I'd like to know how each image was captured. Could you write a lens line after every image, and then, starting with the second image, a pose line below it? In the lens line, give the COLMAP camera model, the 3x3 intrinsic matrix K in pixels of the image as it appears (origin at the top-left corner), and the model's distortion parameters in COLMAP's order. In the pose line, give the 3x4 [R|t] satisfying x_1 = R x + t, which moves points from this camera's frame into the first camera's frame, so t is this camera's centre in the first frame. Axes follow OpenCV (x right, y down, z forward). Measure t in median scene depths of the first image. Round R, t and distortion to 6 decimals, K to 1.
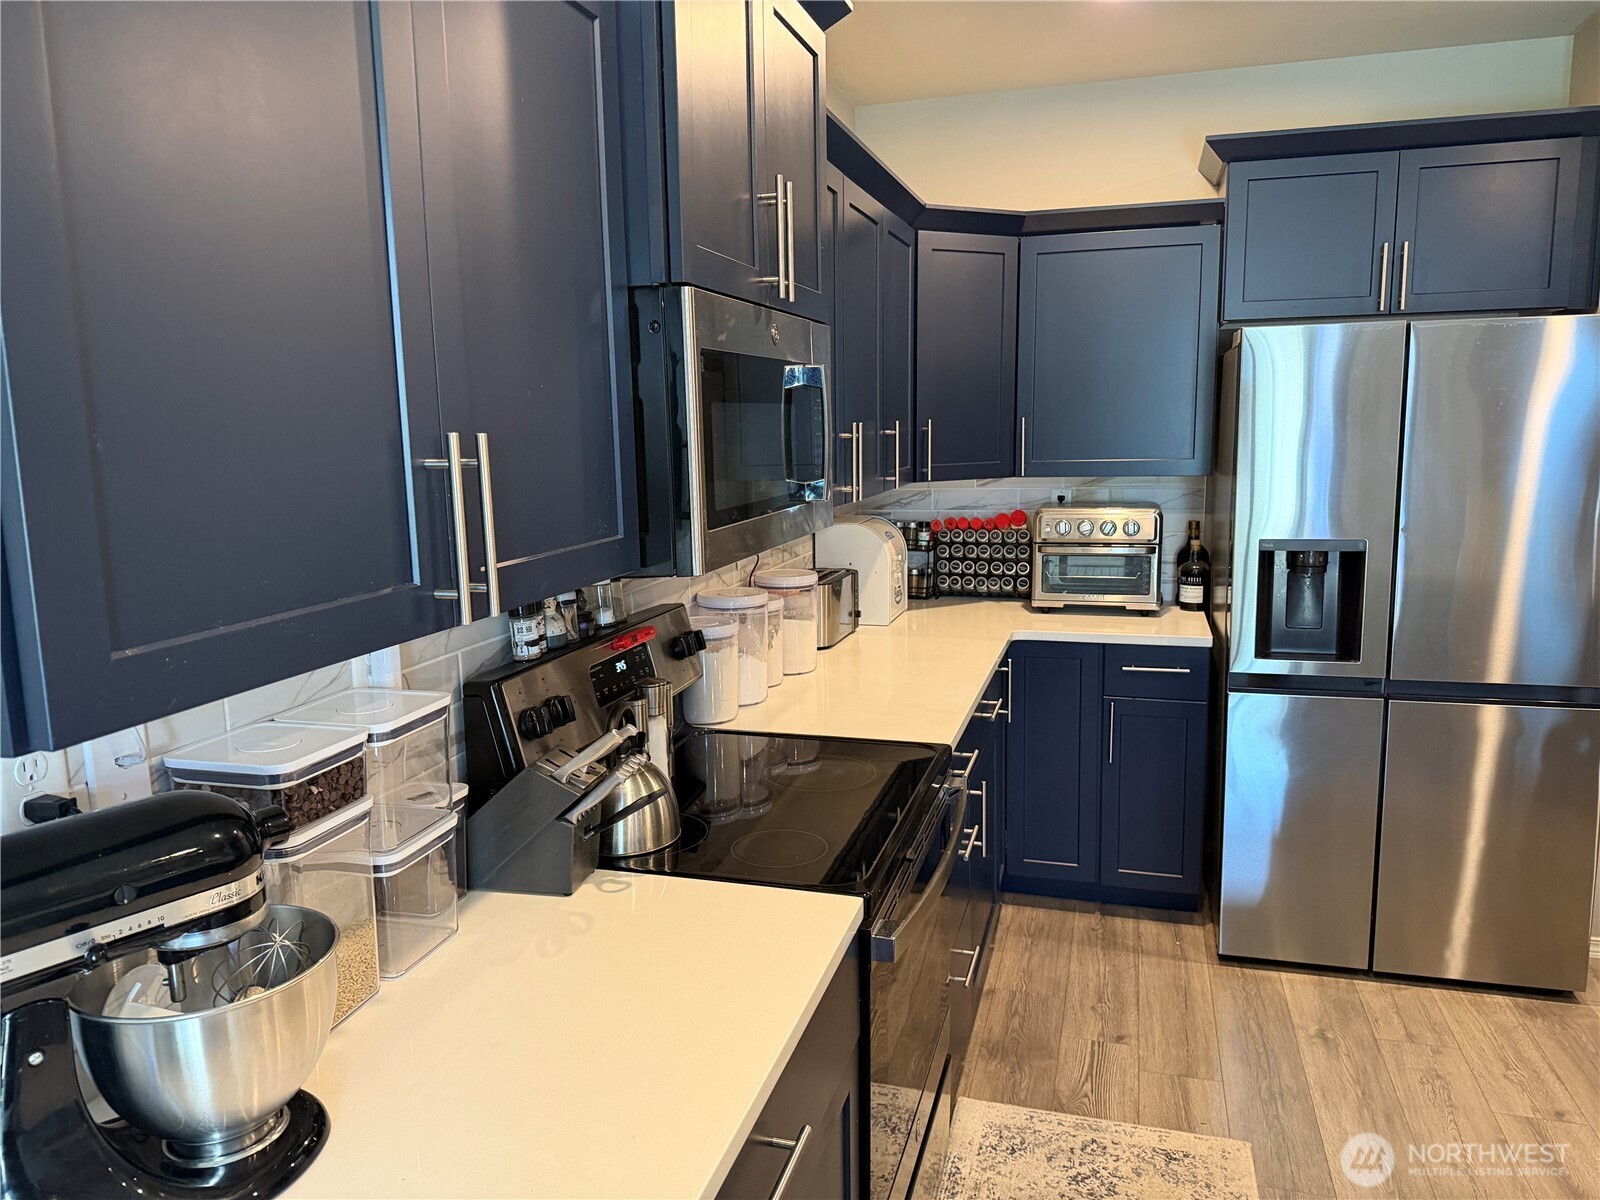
lens RADIAL K [[1125.0, 0, 776.0], [0, 1125.0, 570.2], [0, 0, 1]] dist [0.056337, -0.059593]
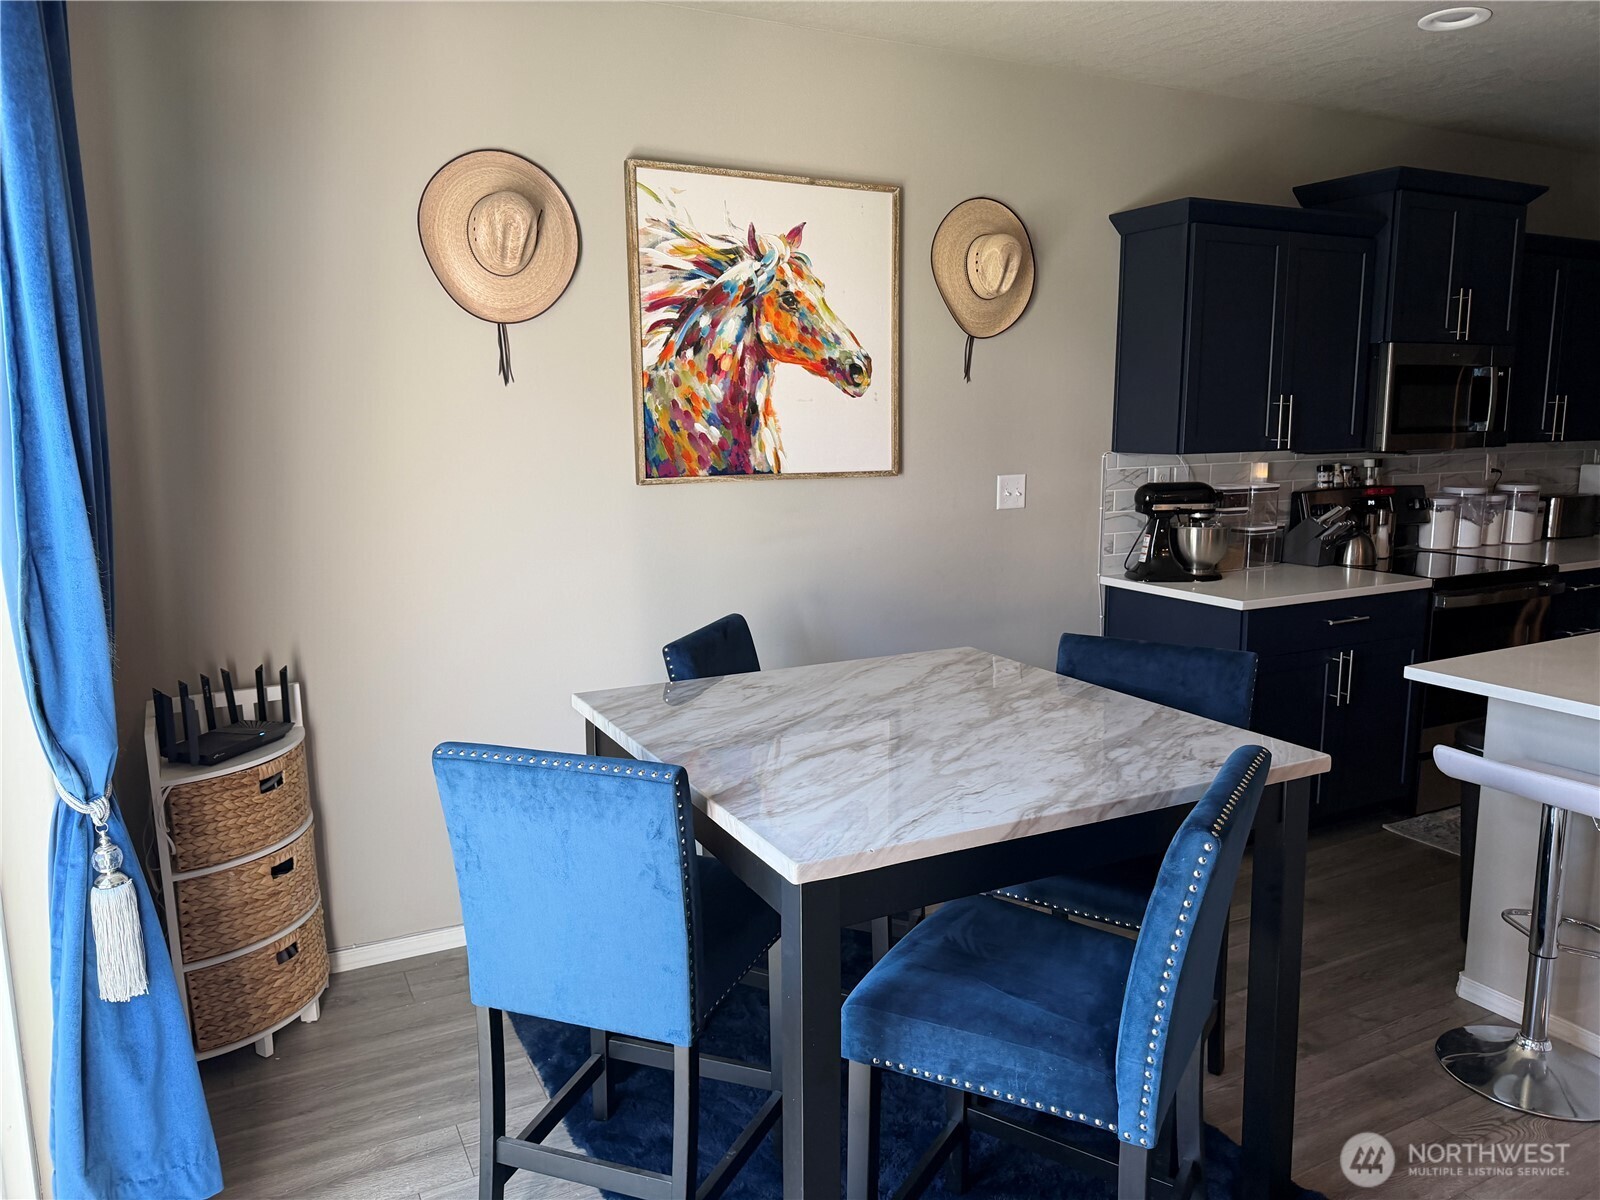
lens RADIAL K [[1125.0, 0, 793.2], [0, 1125.0, 583.7], [0, 0, 1]] dist [0.056337, -0.059593]
pose [[0.704581, 0.122336, -0.698999, 0.590610], [-0.101303, 0.992279, 0.071552, 0.180284], [0.702356, 0.020396, 0.711534, -1.286258]]
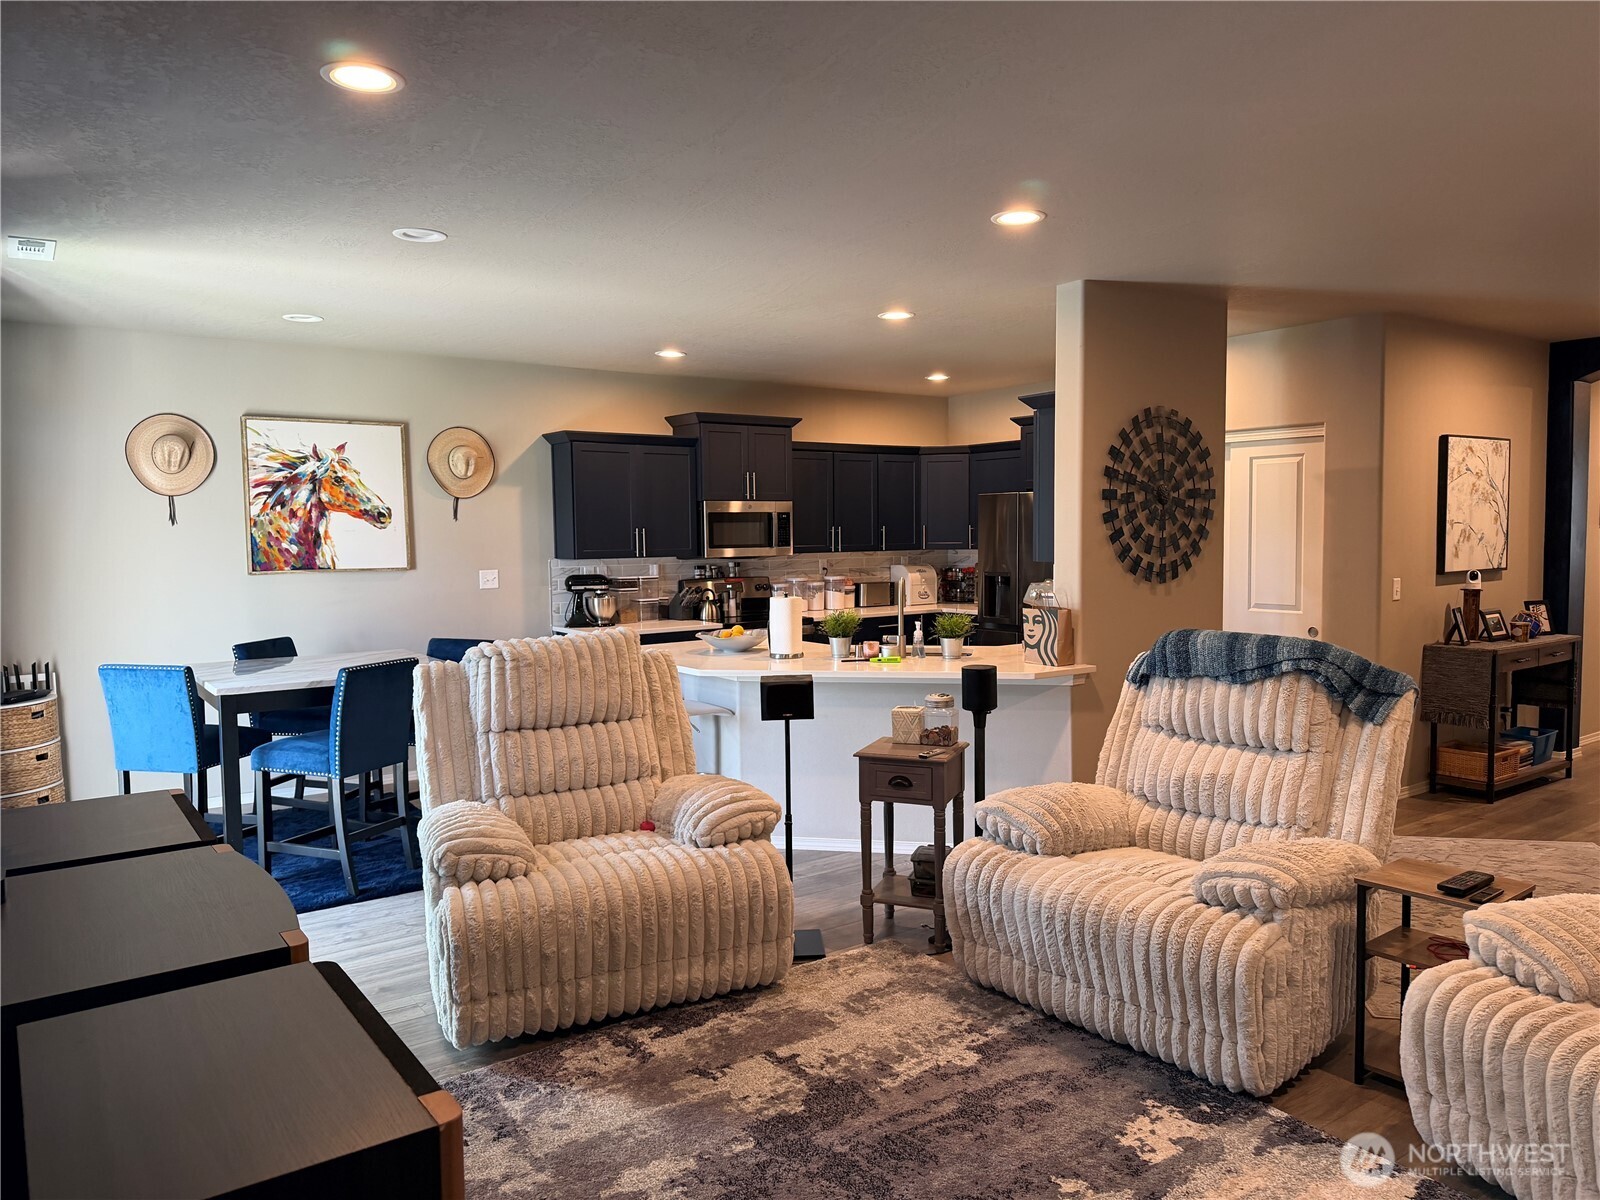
lens RADIAL K [[1125.0, 0, 803.4], [0, 1125.0, 589.6], [0, 0, 1]] dist [0.056337, -0.059593]
pose [[0.795313, 0.047152, -0.604362, 2.239954], [-0.087490, 0.995461, -0.037467, 0.200623], [0.599852, 0.082674, 0.795828, -1.826354]]
